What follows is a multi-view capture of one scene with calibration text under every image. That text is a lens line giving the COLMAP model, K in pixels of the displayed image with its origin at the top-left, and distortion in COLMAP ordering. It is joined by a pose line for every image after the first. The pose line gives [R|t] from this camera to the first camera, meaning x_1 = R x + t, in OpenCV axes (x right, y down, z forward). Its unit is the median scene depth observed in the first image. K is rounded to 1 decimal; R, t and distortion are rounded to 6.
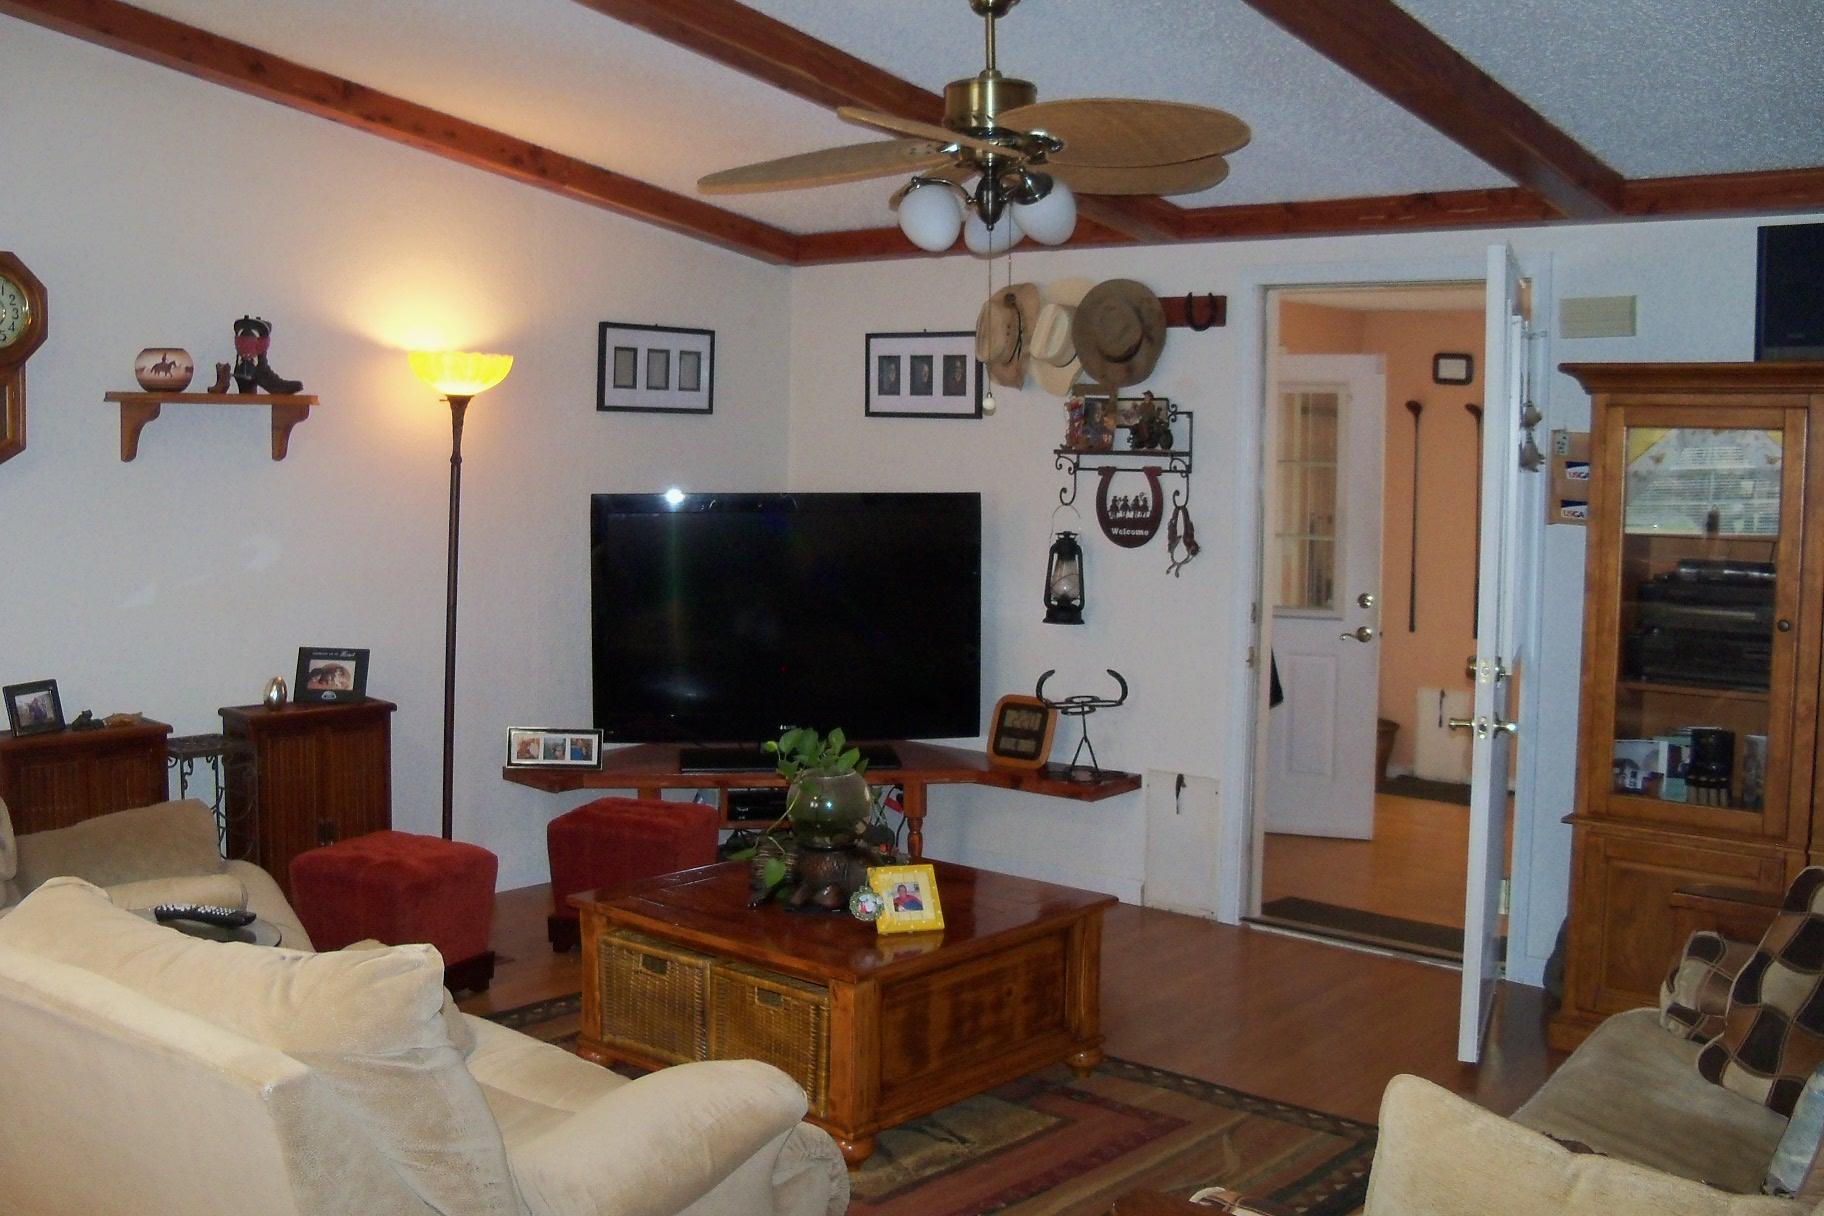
lens RADIAL K [[1849.4, 0, 853.3], [0, 1849.4, 600.3], [0, 0, 1]] dist [-0.155519, 0.000000]
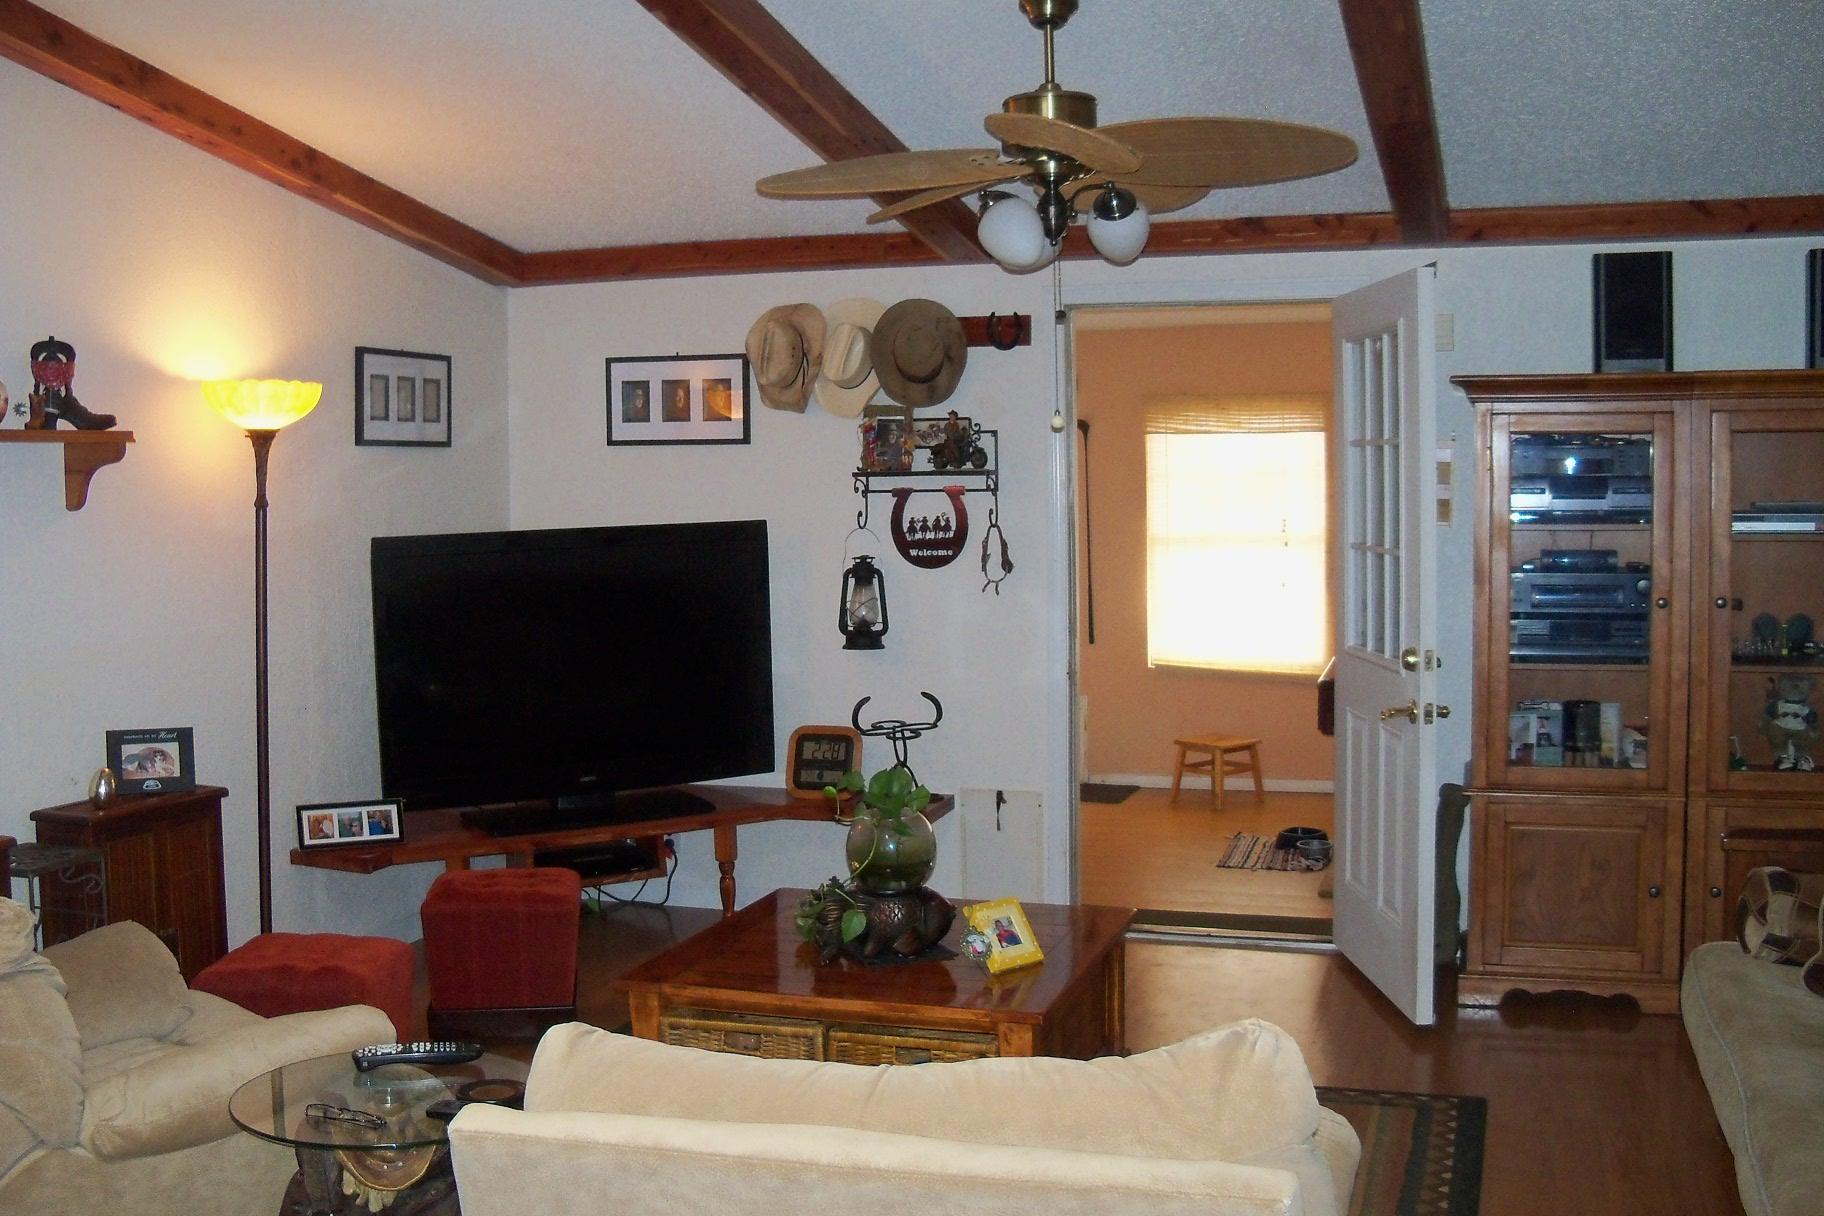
lens RADIAL K [[1849.4, 0, 900.4], [0, 1849.4, 606.8], [0, 0, 1]] dist [-0.155519, 0.000000]
pose [[0.919608, -0.054923, 0.388978, -0.263066], [0.060124, 0.998190, -0.001201, -0.007926], [-0.388208, 0.024491, 0.921246, 0.085779]]
